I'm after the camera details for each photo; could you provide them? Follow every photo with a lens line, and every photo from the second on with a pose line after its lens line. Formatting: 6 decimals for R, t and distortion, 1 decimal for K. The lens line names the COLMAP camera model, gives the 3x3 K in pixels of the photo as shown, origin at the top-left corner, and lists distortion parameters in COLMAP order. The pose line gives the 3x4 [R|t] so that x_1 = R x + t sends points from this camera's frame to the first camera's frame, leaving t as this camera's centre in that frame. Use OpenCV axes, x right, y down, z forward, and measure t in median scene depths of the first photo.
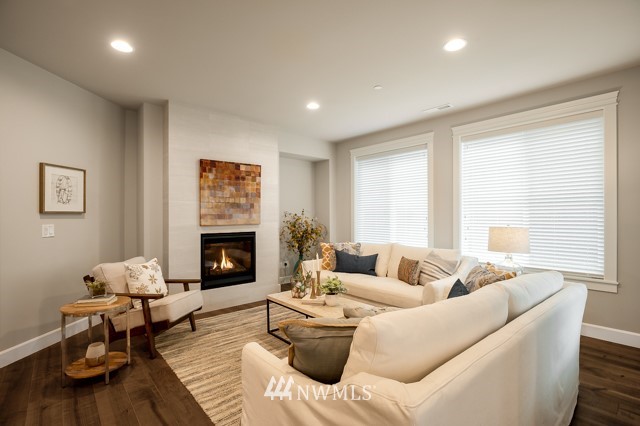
lens RADIAL K [[299.4, 0, 318.2], [0, 299.4, 215.4], [0, 0, 1]] dist [0.001968, 0.000392]
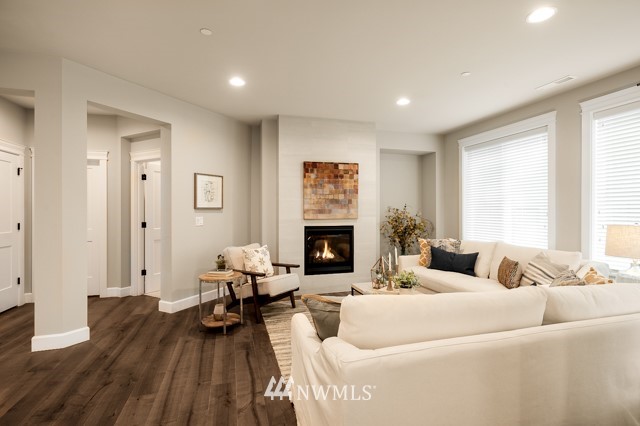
lens RADIAL K [[304.4, 0, 325.4], [0, 304.4, 212.7], [0, 0, 1]] dist [-0.000828, 0.000124]
pose [[0.914678, 0.003834, -0.404164, 0.155947], [-0.001001, 0.999973, 0.007222, 0.000339], [0.404181, -0.006202, 0.914658, -0.041665]]
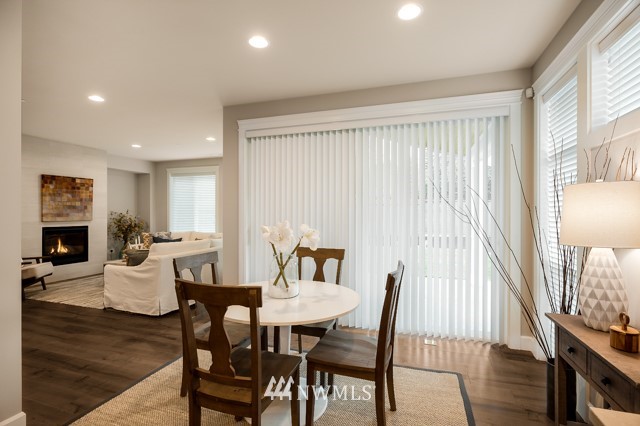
lens RADIAL K [[304.4, 0, 325.4], [0, 304.4, 212.7], [0, 0, 1]] dist [-0.000828, 0.000124]
pose [[0.857175, 0.002850, 0.515017, 0.012003], [-0.002601, 0.999996, -0.001204, -0.009246], [-0.515018, -0.000308, 0.857179, -0.904020]]
